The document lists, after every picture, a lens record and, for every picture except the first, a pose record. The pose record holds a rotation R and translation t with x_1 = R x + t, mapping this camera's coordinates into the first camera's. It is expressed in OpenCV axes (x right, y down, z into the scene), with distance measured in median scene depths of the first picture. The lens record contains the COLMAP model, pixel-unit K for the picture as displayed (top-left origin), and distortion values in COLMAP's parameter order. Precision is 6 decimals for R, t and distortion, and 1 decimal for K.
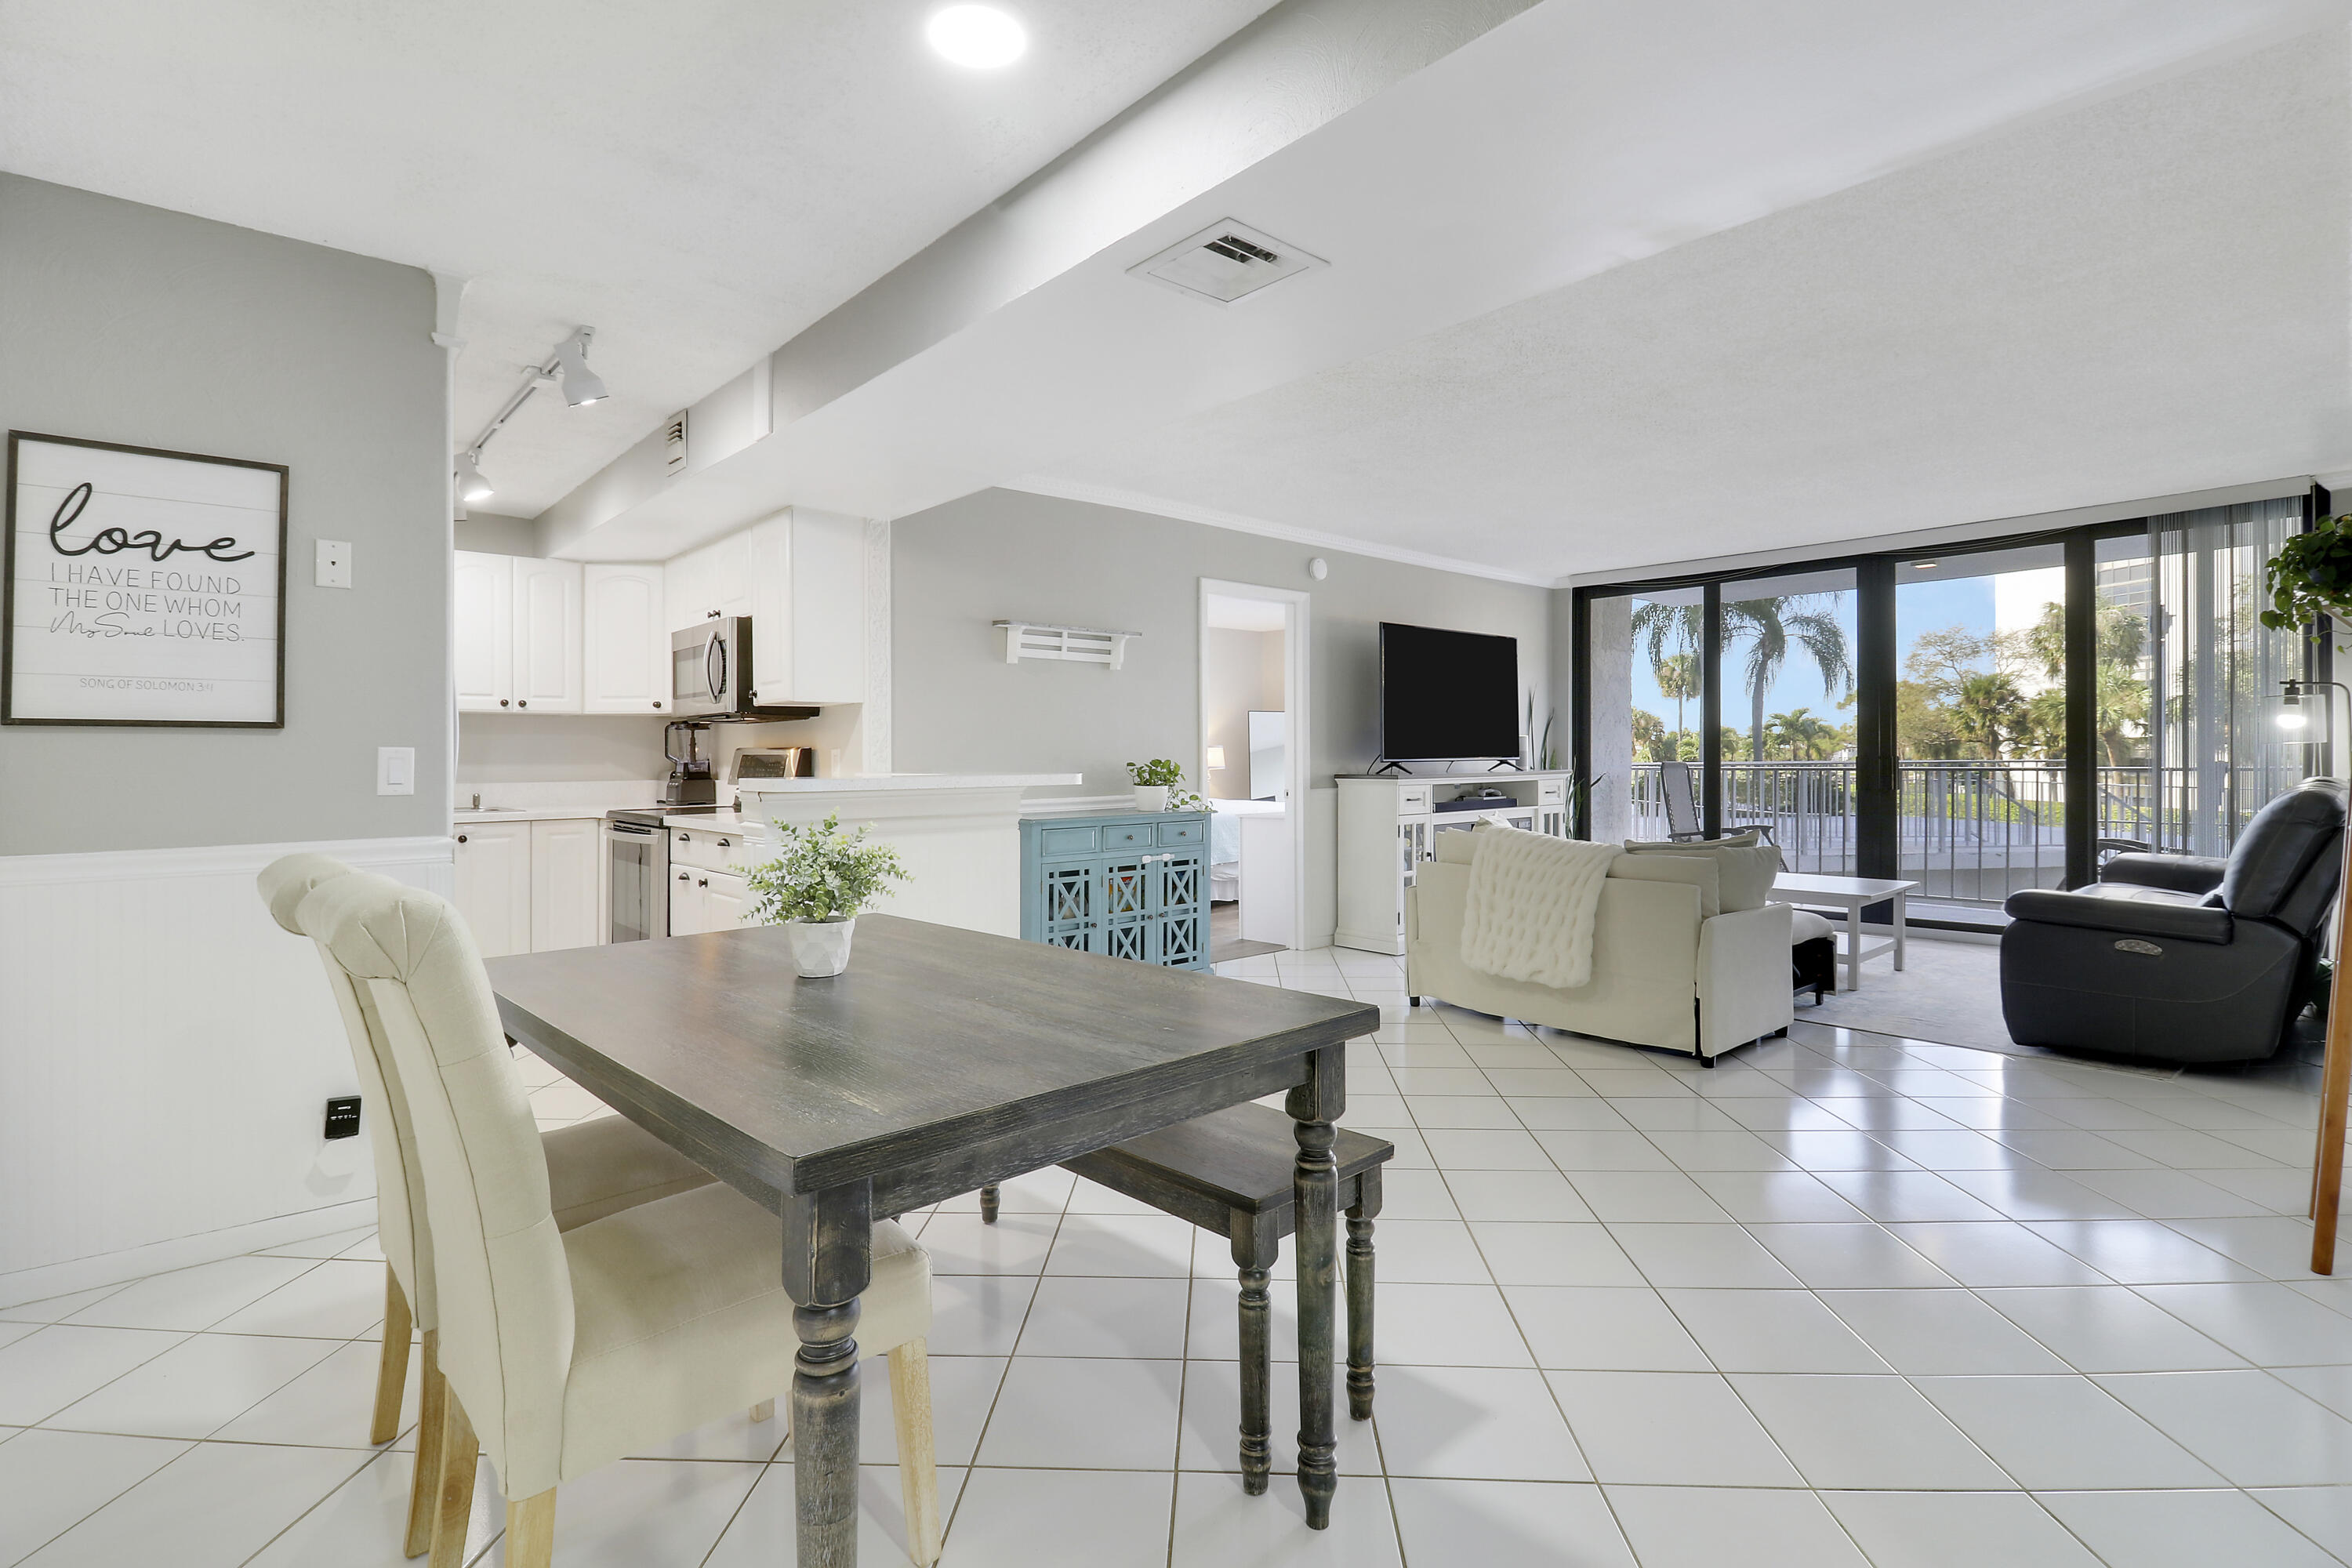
lens RADIAL K [[1075.2, 0, 1187.0], [0, 1075.2, 763.2], [0, 0, 1]] dist [0.003366, -0.015898]
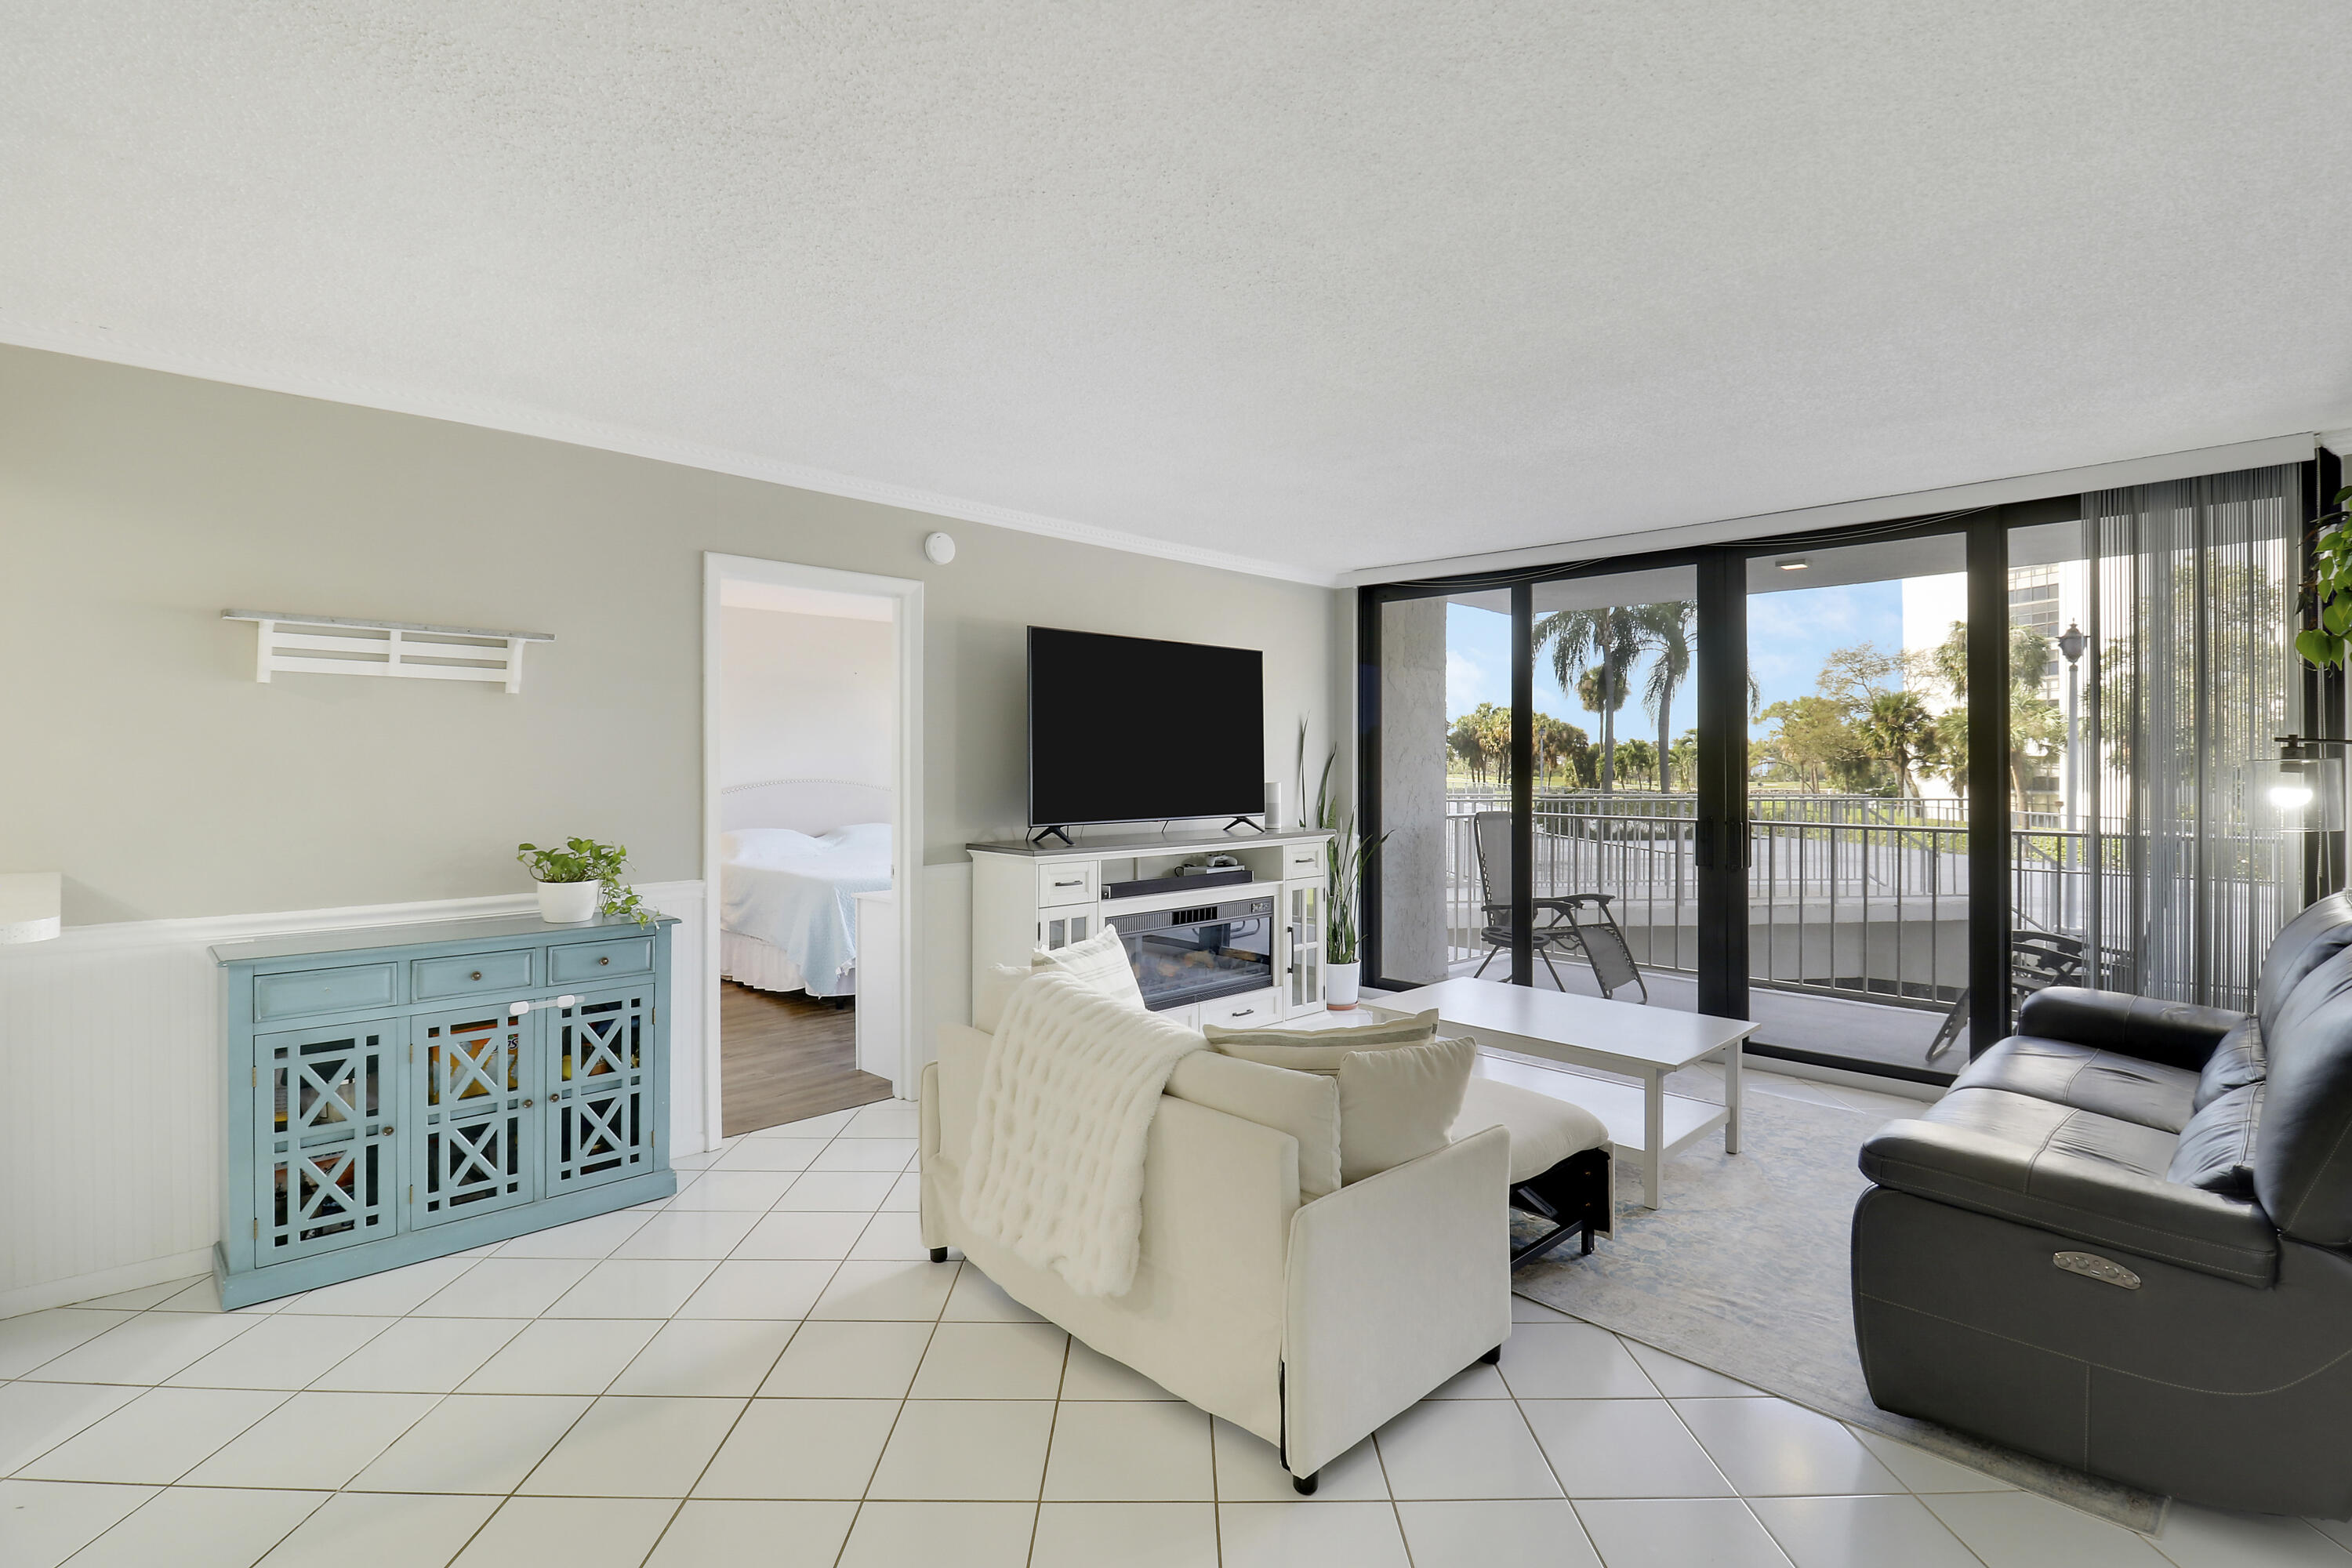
lens RADIAL K [[1091.5, 0, 1193.6], [0, 1091.5, 746.4], [0, 0, 1]] dist [0.000981, -0.012303]
pose [[0.997679, 0.012333, 0.066967, 0.288123], [-0.010968, 0.999725, -0.020705, -0.047882], [-0.067204, 0.019923, 0.997540, 0.347376]]
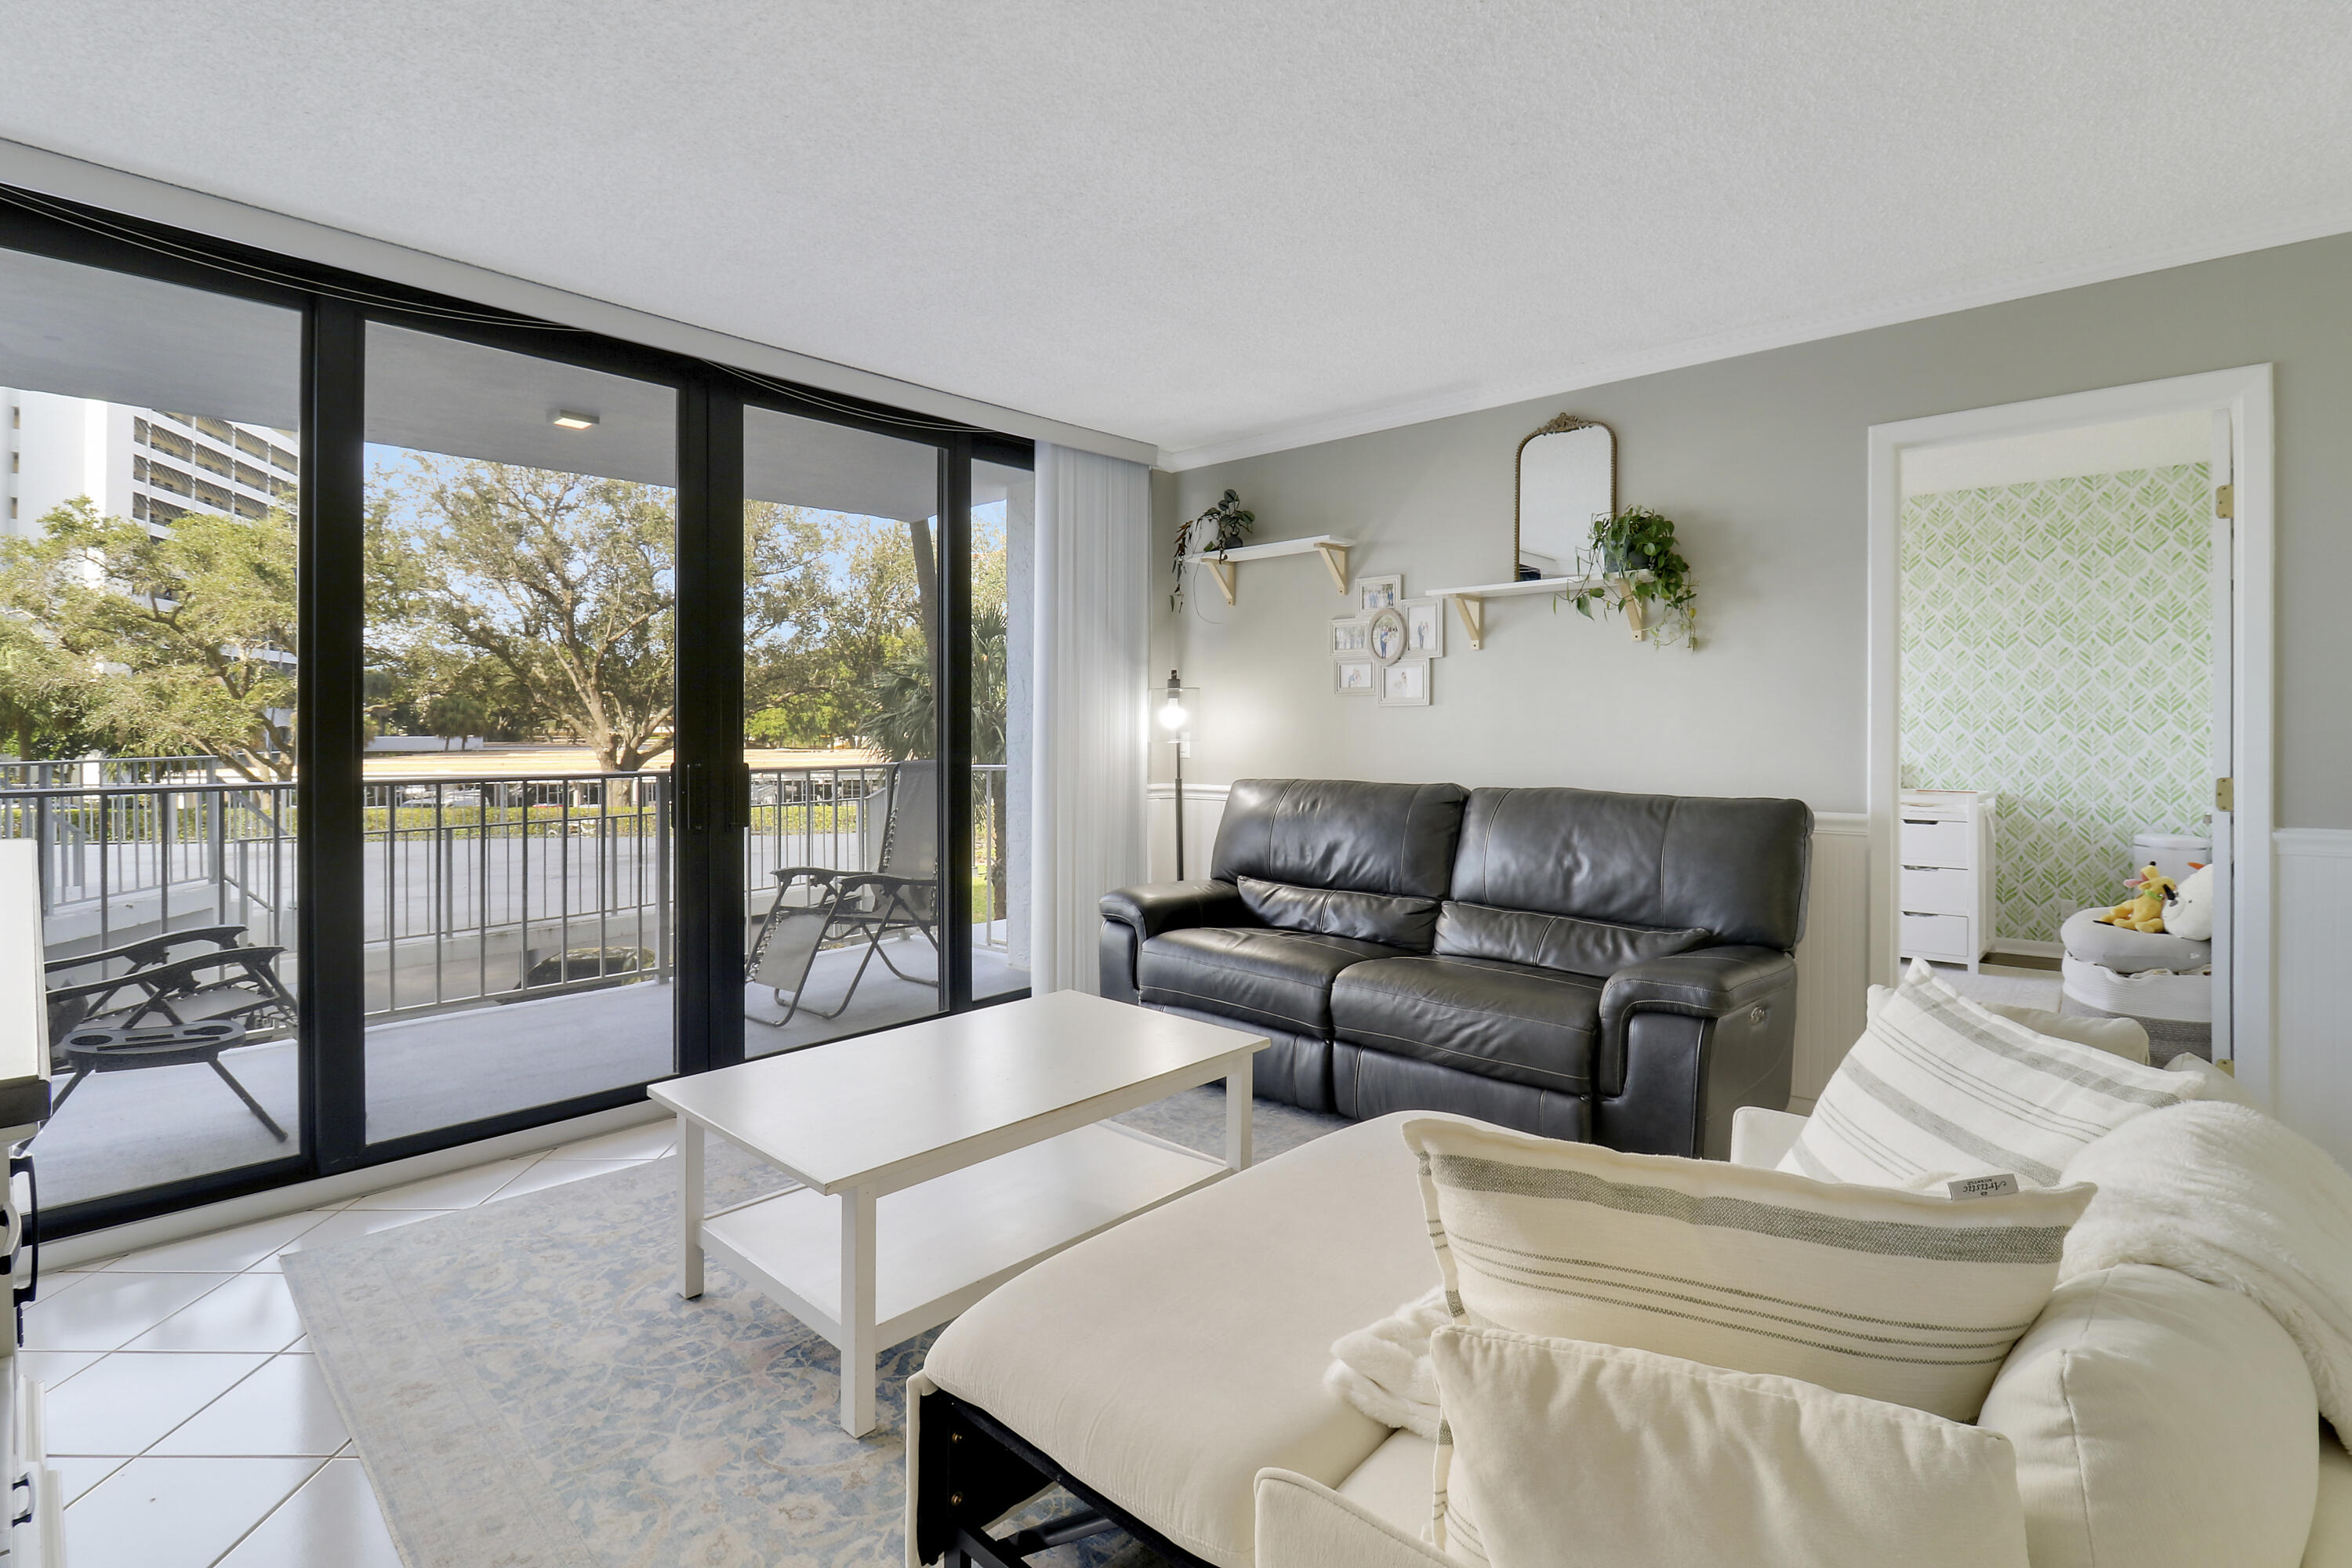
lens RADIAL K [[1106.1, 0, 1174.8], [0, 1106.1, 717.5], [0, 0, 1]] dist [-0.000711, -0.015315]
pose [[-0.099477, 0.020354, 0.994832, 0.103214], [0.008993, 0.999768, -0.019556, -0.019612], [-0.994999, 0.007002, -0.099637, 1.046829]]
